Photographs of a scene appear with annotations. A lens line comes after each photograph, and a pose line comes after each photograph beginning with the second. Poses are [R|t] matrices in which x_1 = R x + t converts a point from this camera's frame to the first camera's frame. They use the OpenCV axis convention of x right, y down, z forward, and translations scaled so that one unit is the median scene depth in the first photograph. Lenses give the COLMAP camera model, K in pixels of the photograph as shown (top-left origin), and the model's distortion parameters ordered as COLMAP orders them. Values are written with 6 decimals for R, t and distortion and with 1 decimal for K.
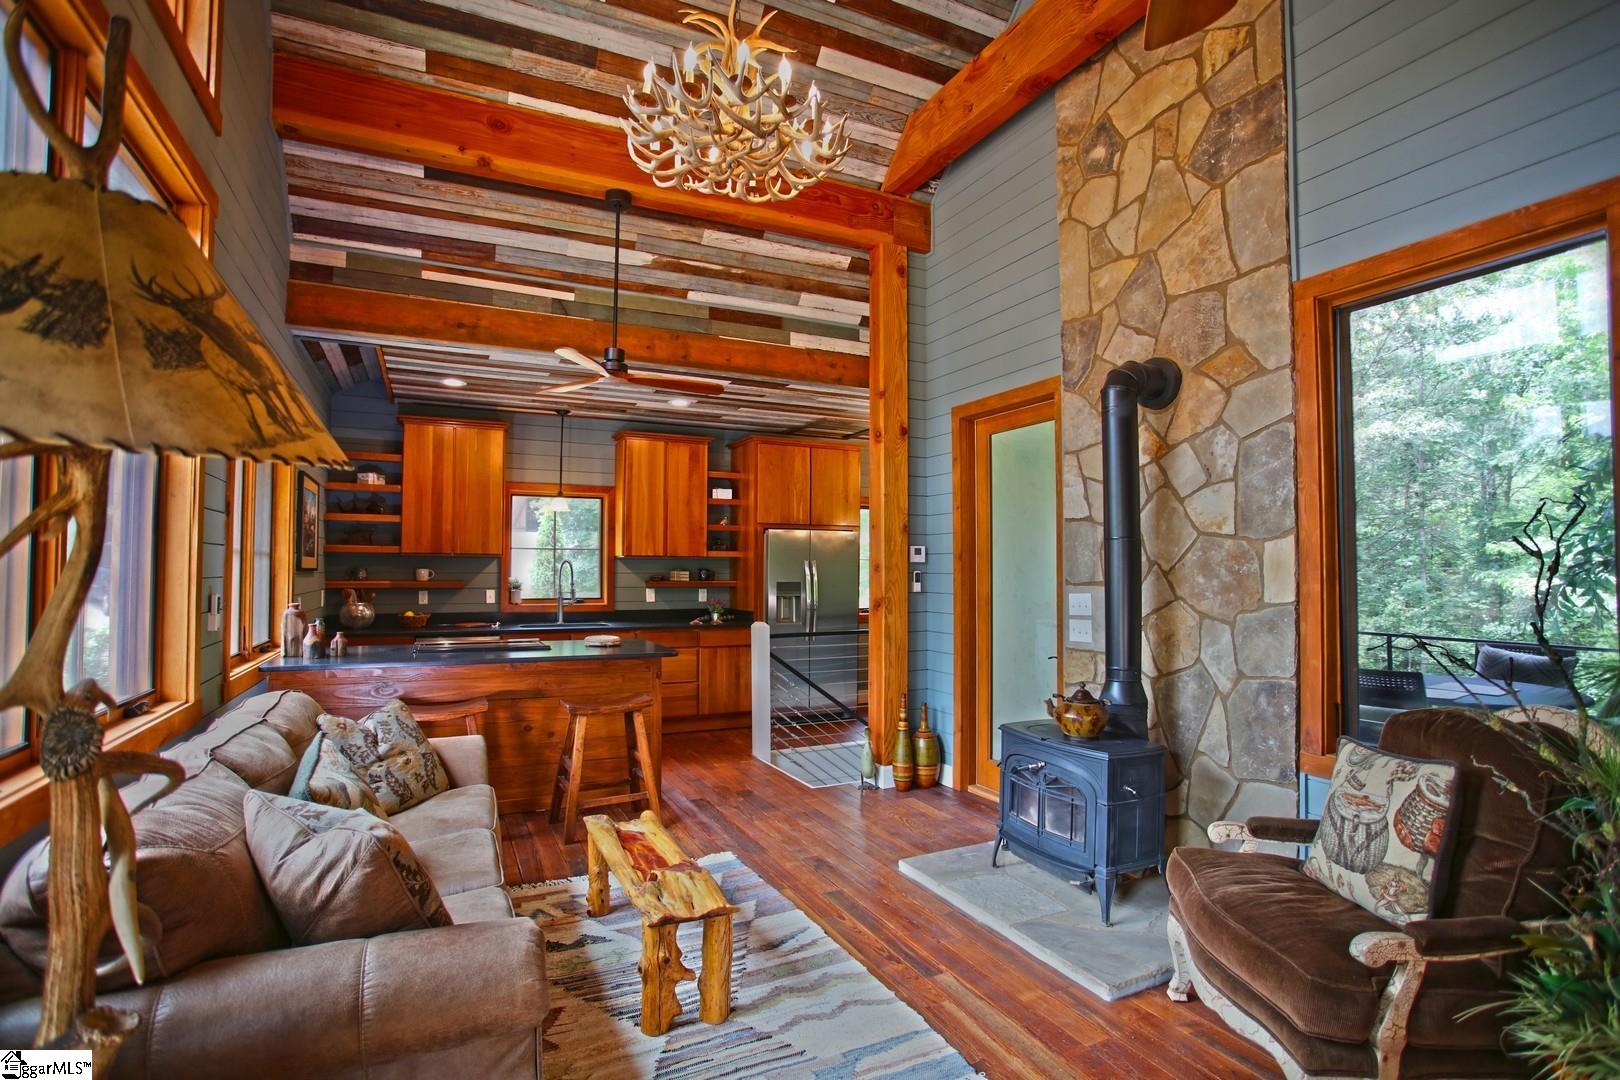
lens RADIAL K [[788.1, 0, 811.0], [0, 788.1, 547.8], [0, 0, 1]] dist [-0.038660, 0.006523]
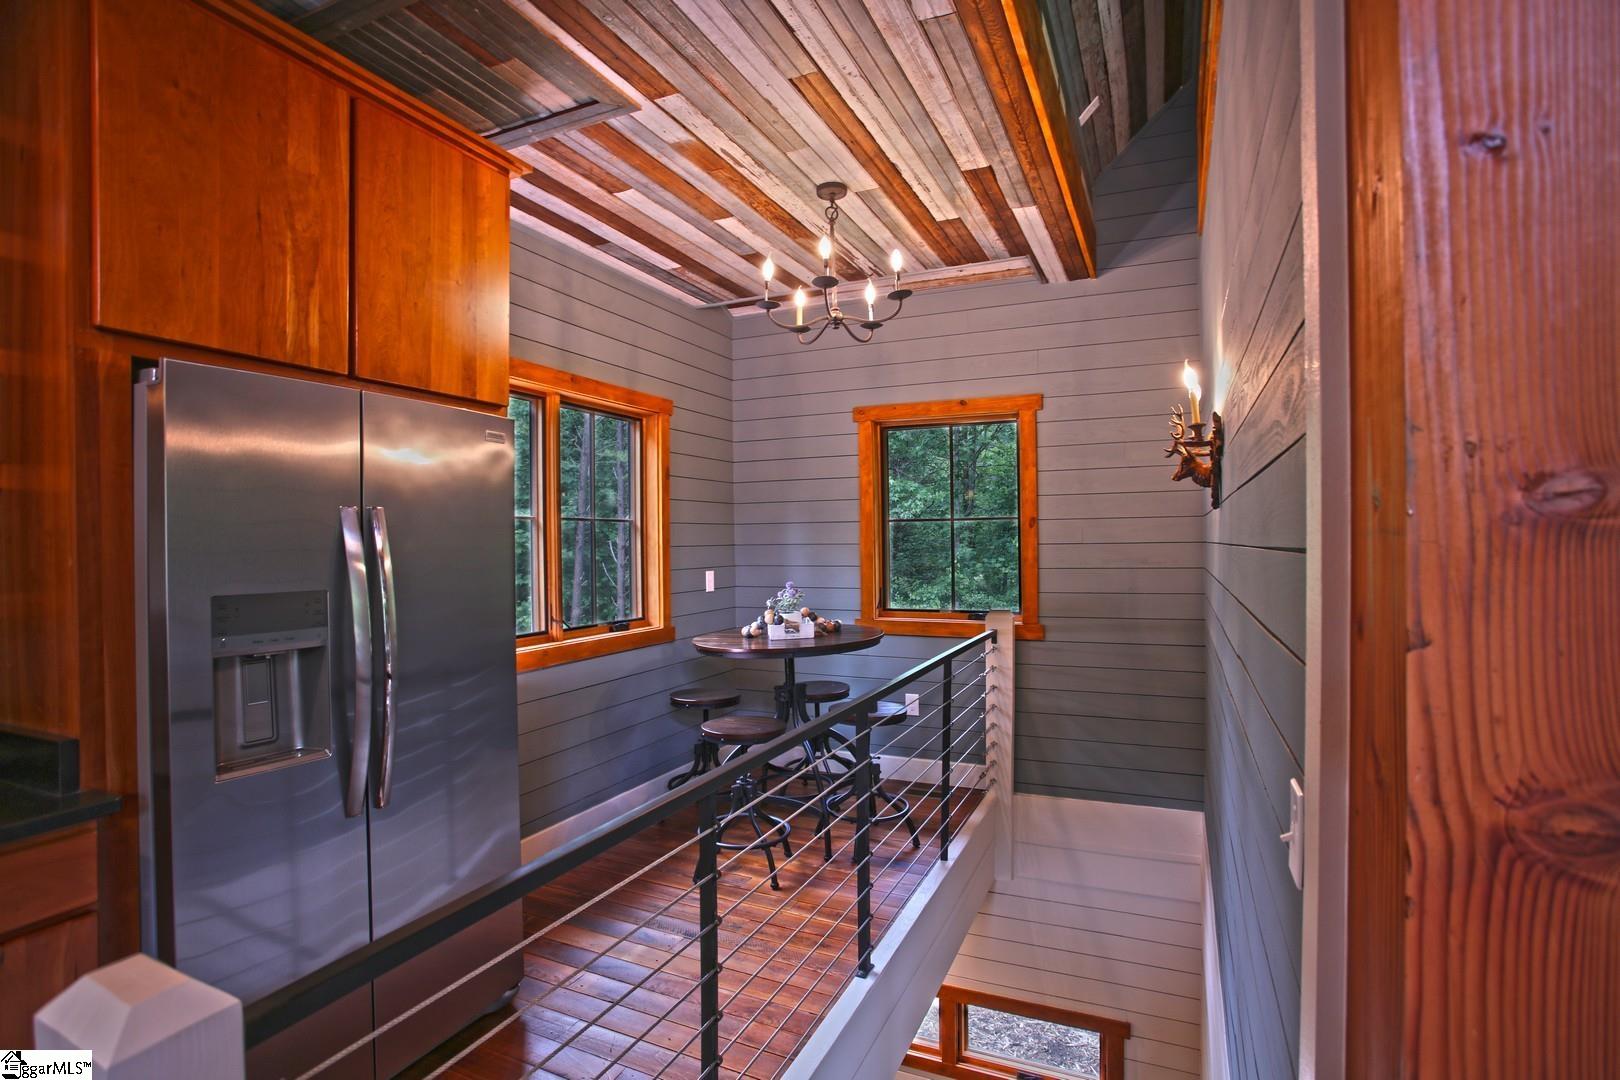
lens RADIAL K [[788.1, 0, 814.1], [0, 788.1, 544.2], [0, 0, 1]] dist [-0.038660, 0.006523]
pose [[0.765317, -0.009816, 0.643578, -0.051020], [-0.018597, 0.999129, 0.037354, 0.016905], [-0.643385, -0.040556, 0.764468, 0.692742]]
